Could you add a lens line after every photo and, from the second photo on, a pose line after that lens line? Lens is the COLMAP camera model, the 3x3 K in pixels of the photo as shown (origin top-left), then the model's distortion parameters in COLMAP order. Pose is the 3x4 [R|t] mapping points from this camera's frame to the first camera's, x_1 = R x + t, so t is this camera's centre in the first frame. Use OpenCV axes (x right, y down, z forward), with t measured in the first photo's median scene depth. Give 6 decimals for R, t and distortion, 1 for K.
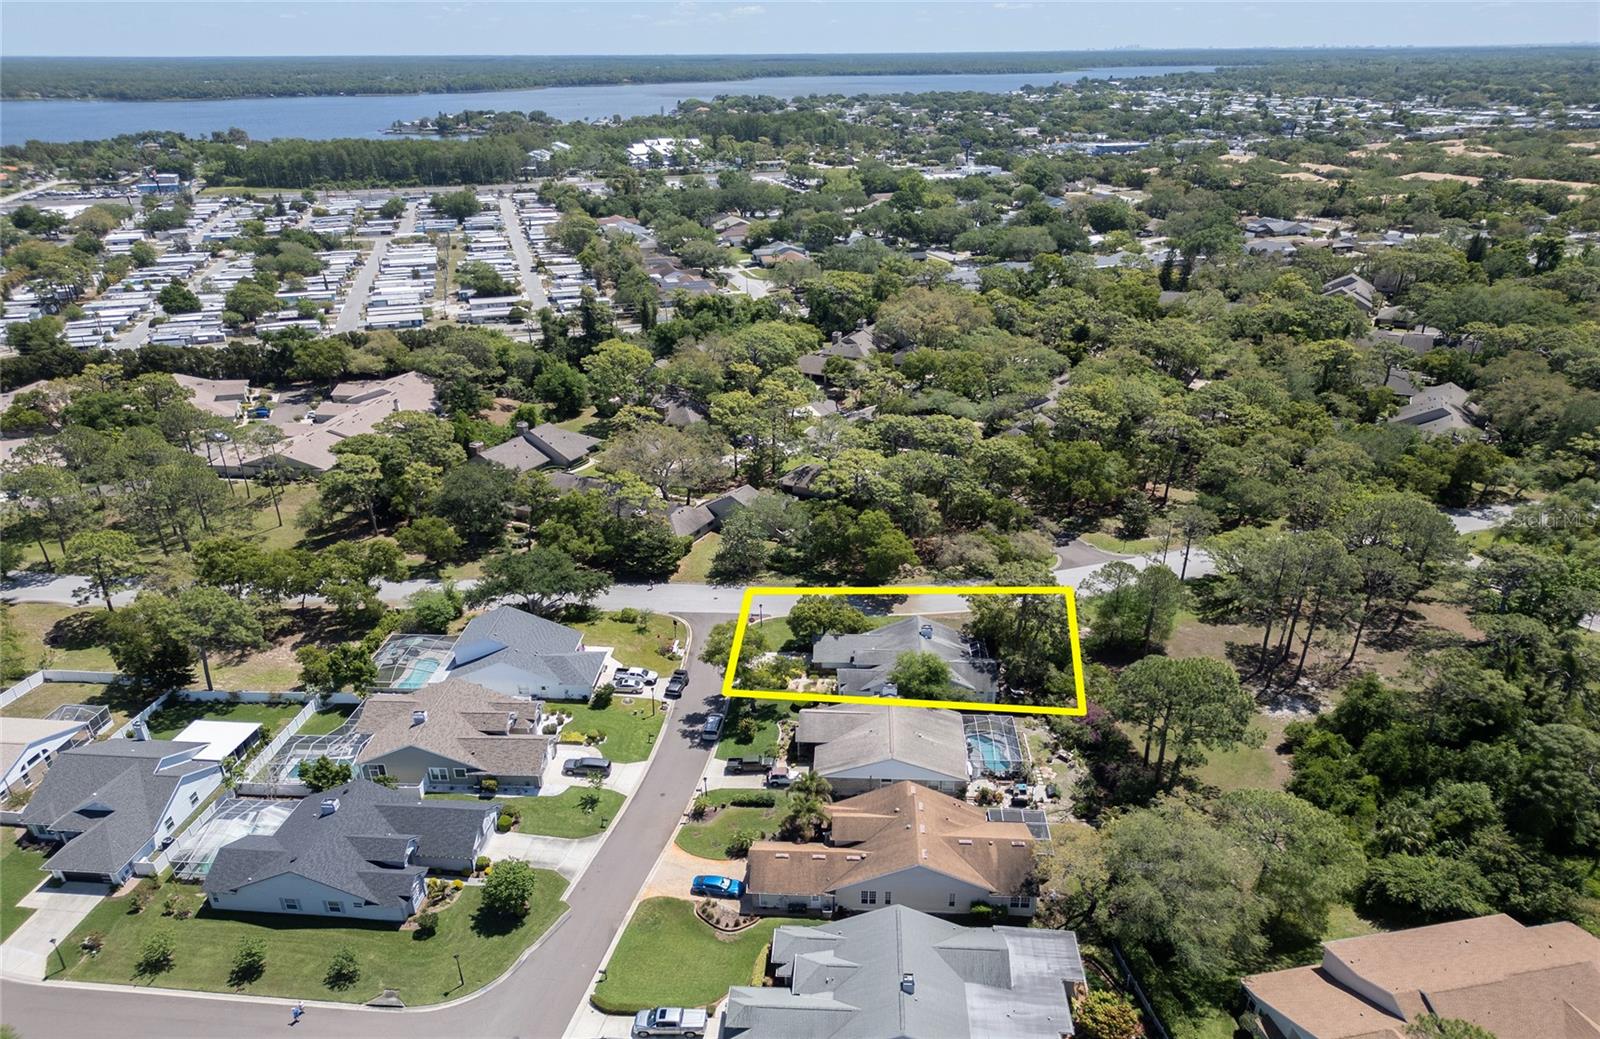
lens RADIAL K [[1135.3, 0, 799.7], [0, 1135.3, 554.5], [0, 0, 1]] dist [0.064387, -0.055875]
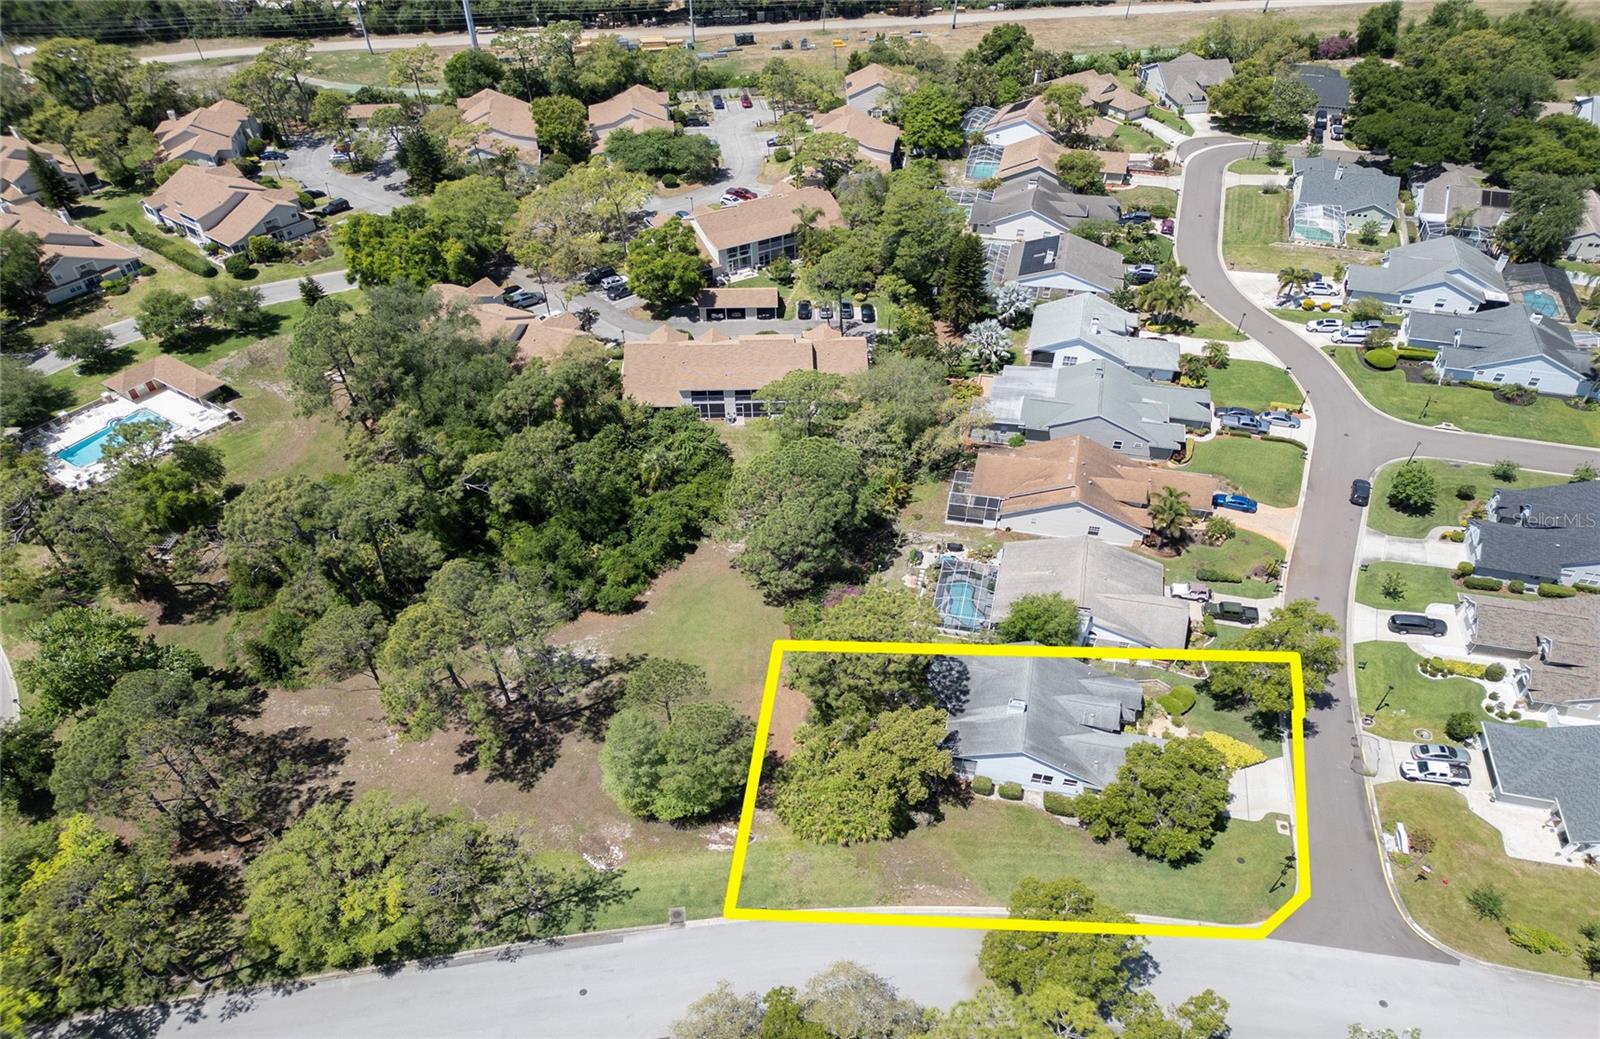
lens RADIAL K [[1170.8, 0, 792.2], [0, 1170.8, 614.6], [0, 0, 1]] dist [0.055917, -0.050938]
pose [[-0.983552, -0.114542, 0.139663, 0.129446], [0.077360, 0.431585, 0.898749, -0.521903], [-0.163221, 0.894771, -0.415625, 1.069141]]
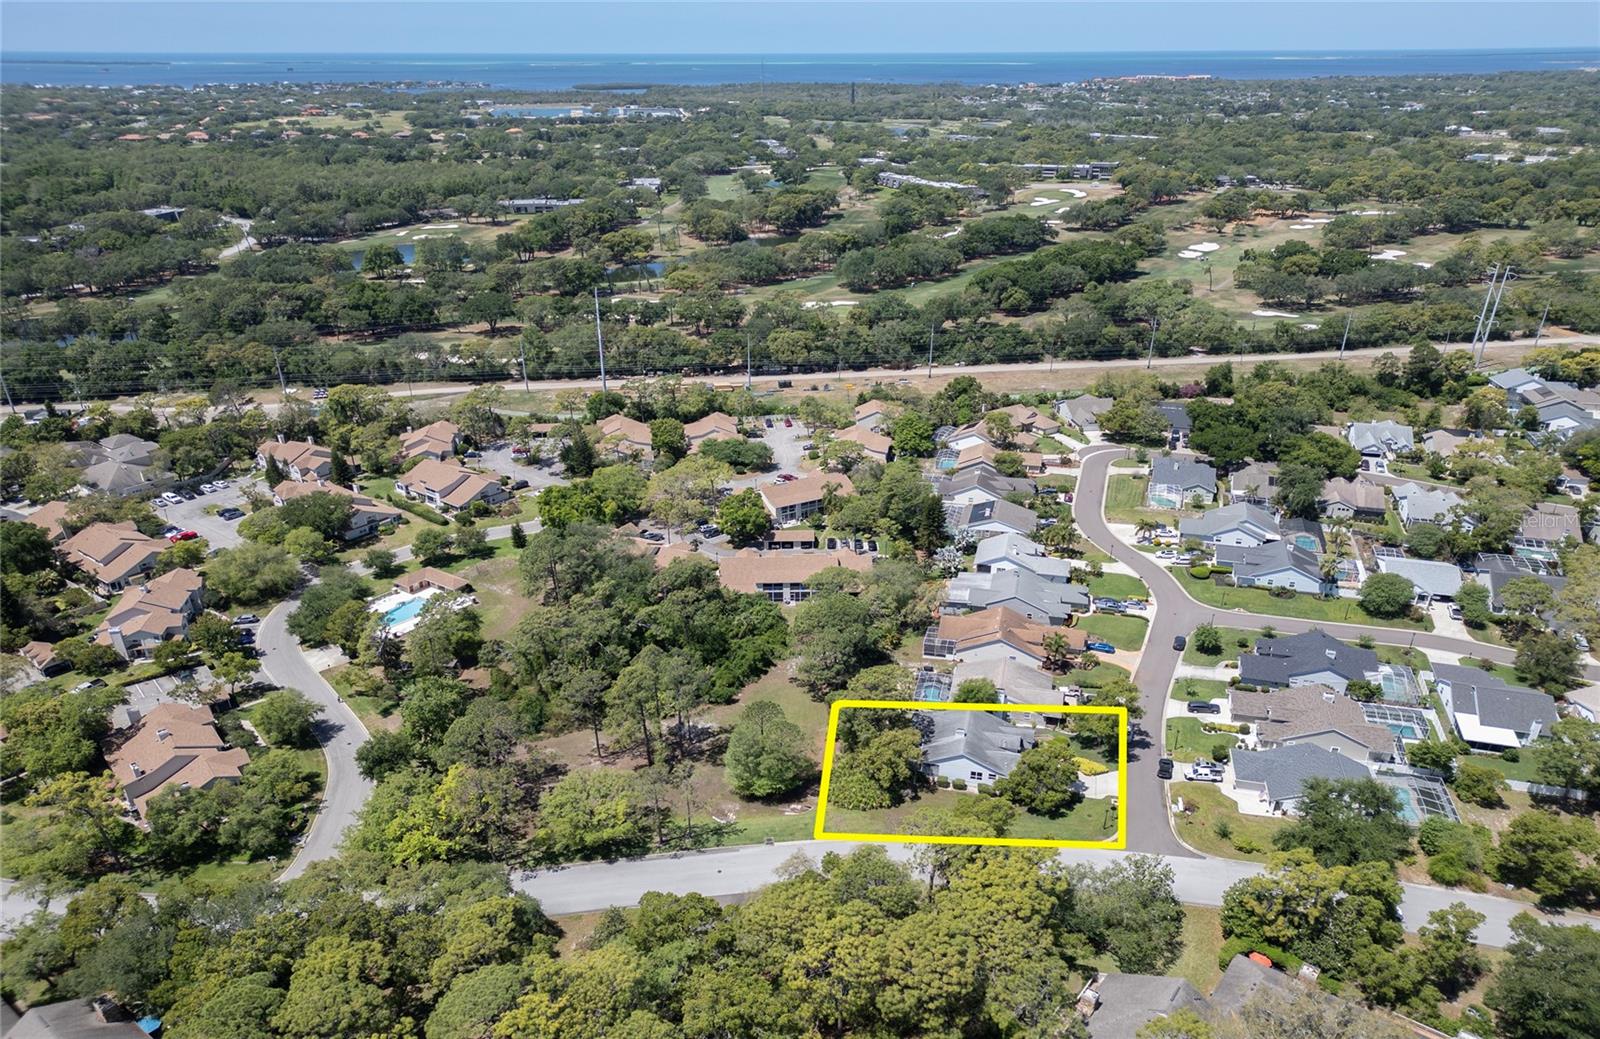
lens RADIAL K [[1140.2, 0, 795.1], [0, 1140.2, 525.7], [0, 0, 1]] dist [0.139089, -0.340892]
pose [[-0.981993, -0.068332, 0.176126, 0.071428], [0.079693, 0.695448, 0.714143, -0.833799], [-0.171285, 0.715320, -0.677480, 1.436234]]
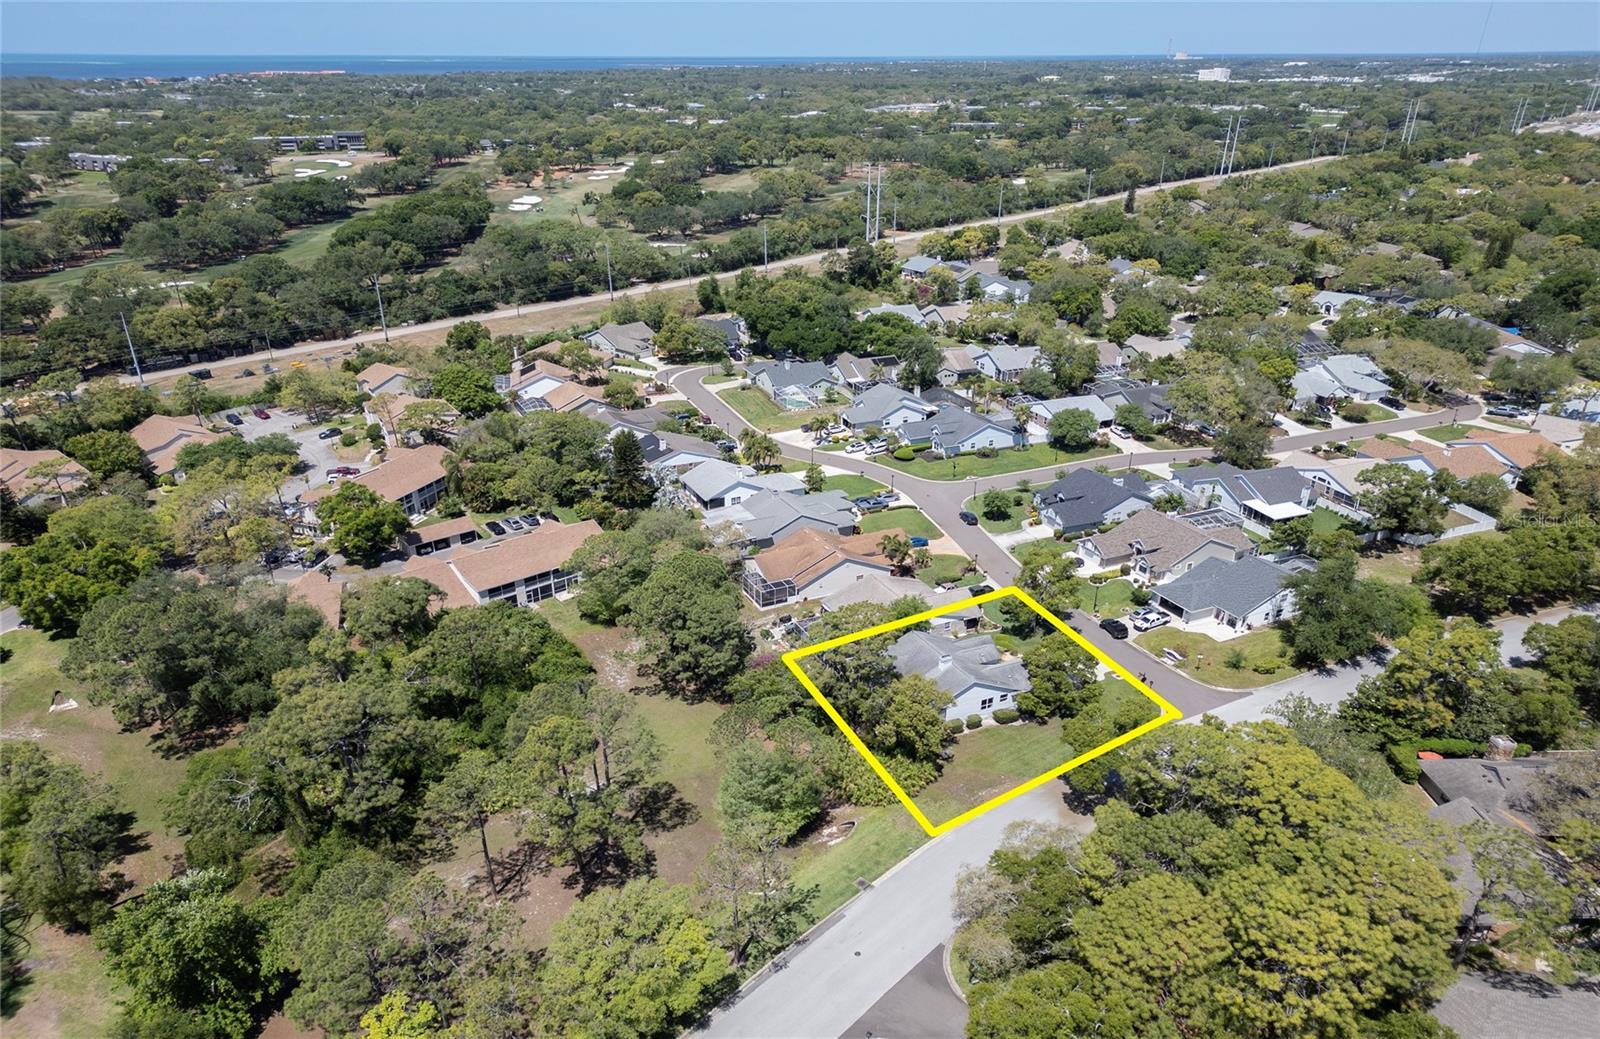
lens RADIAL K [[1135.3, 0, 799.7], [0, 1135.3, 554.5], [0, 0, 1]] dist [0.064387, -0.055875]
pose [[-0.878183, 0.194467, -0.437009, 0.523517], [-0.189829, 0.696903, 0.691586, -0.535156], [0.439043, 0.690296, -0.575093, 1.203053]]
